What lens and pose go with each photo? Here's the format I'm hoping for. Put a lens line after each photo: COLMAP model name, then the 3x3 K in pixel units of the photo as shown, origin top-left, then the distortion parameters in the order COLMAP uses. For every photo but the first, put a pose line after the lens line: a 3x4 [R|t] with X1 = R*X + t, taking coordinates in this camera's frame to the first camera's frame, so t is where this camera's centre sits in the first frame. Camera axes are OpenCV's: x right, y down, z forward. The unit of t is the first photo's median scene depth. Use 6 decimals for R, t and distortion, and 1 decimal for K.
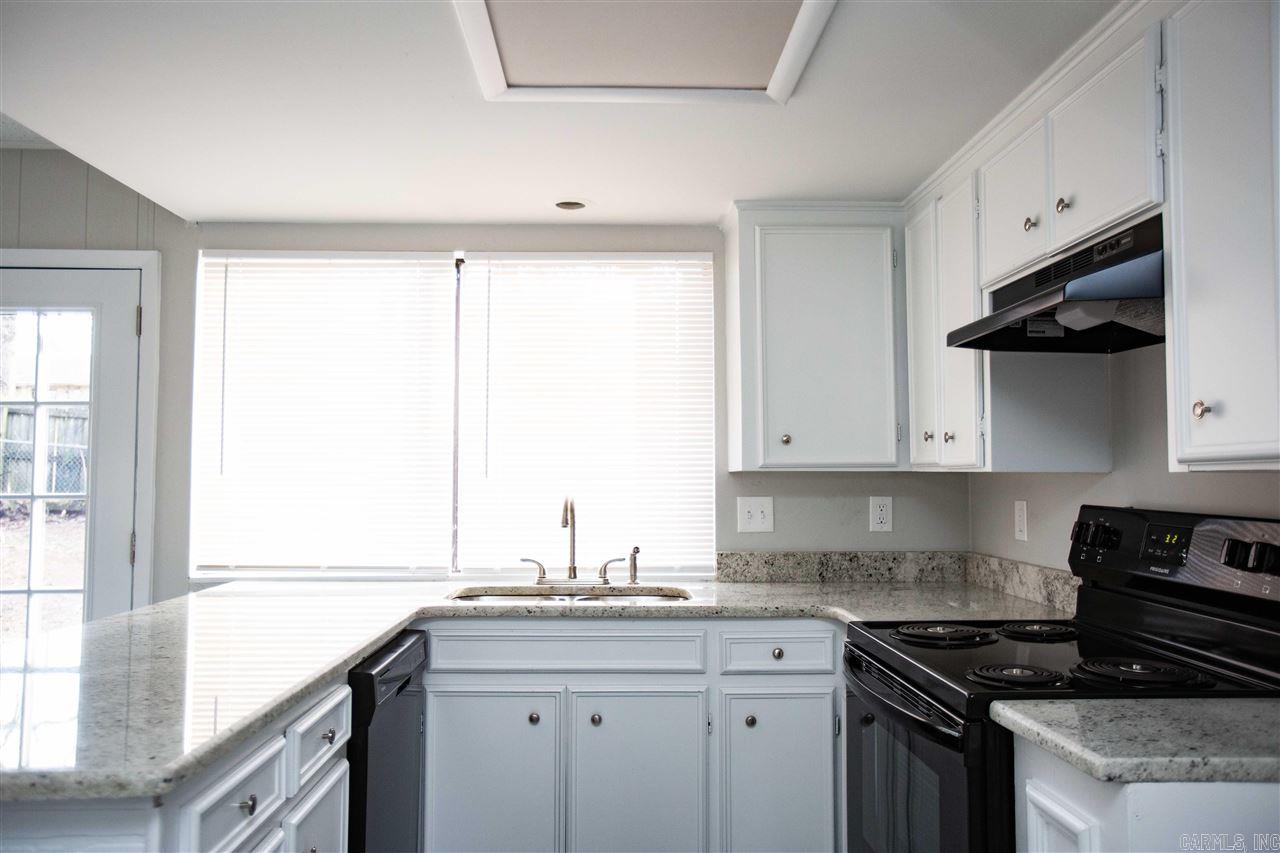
lens RADIAL K [[986.5, 0, 640.0], [0, 986.5, 426.5], [0, 0, 1]] dist [-0.011058, 0.004527]
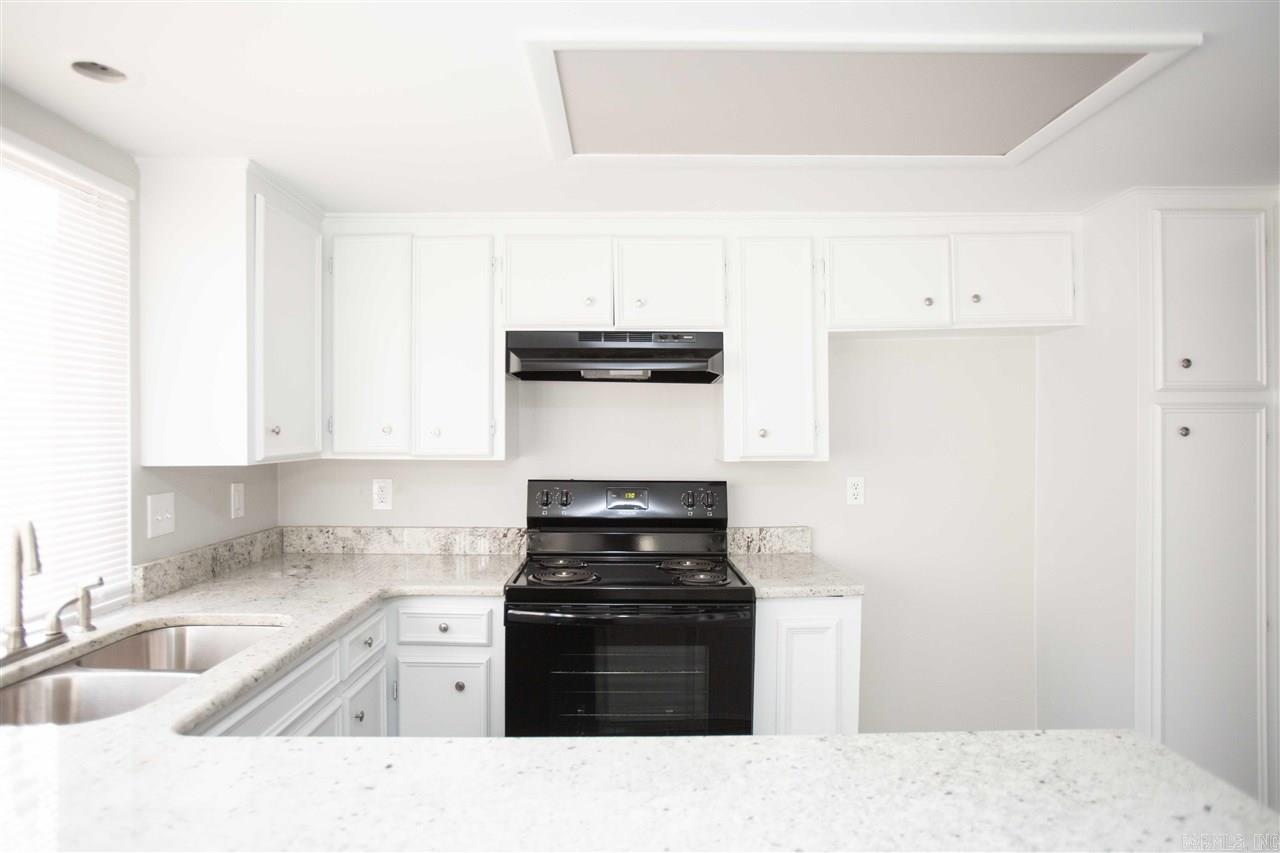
lens RADIAL K [[789.2, 0, 640.0], [0, 789.2, 426.5], [0, 0, 1]] dist [-0.001104, -0.000244]
pose [[0.010728, -0.000784, 0.999942, -0.585181], [-0.054455, 0.998515, 0.001367, -0.011114], [-0.998459, -0.054467, 0.010670, 0.607761]]
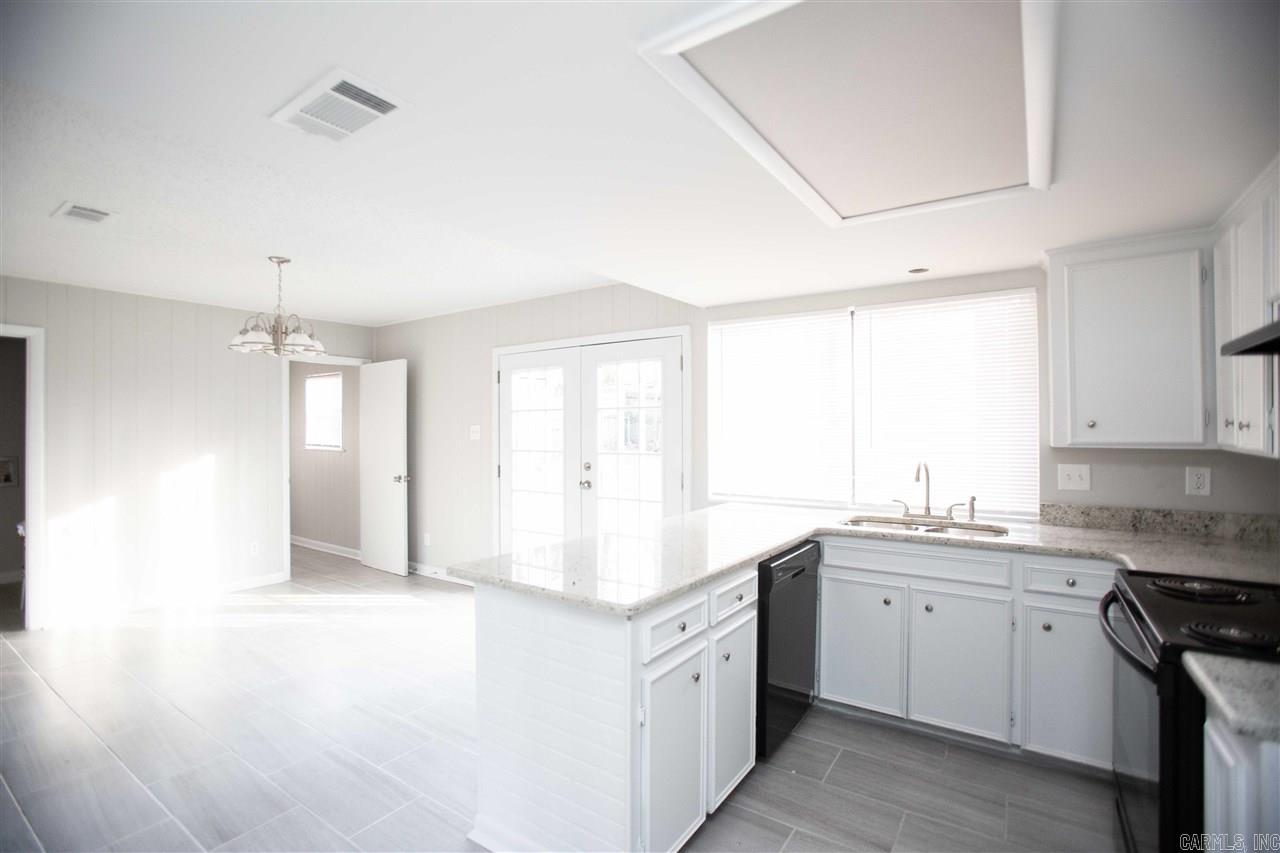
lens RADIAL K [[618.9, 0, 640.0], [0, 618.9, 426.5], [0, 0, 1]] dist [-0.046971, 0.032183]
pose [[0.813890, -0.005511, -0.580992, 0.123350], [0.035238, 0.998582, 0.039891, -0.036499], [0.579949, -0.052940, 0.812931, -0.026814]]
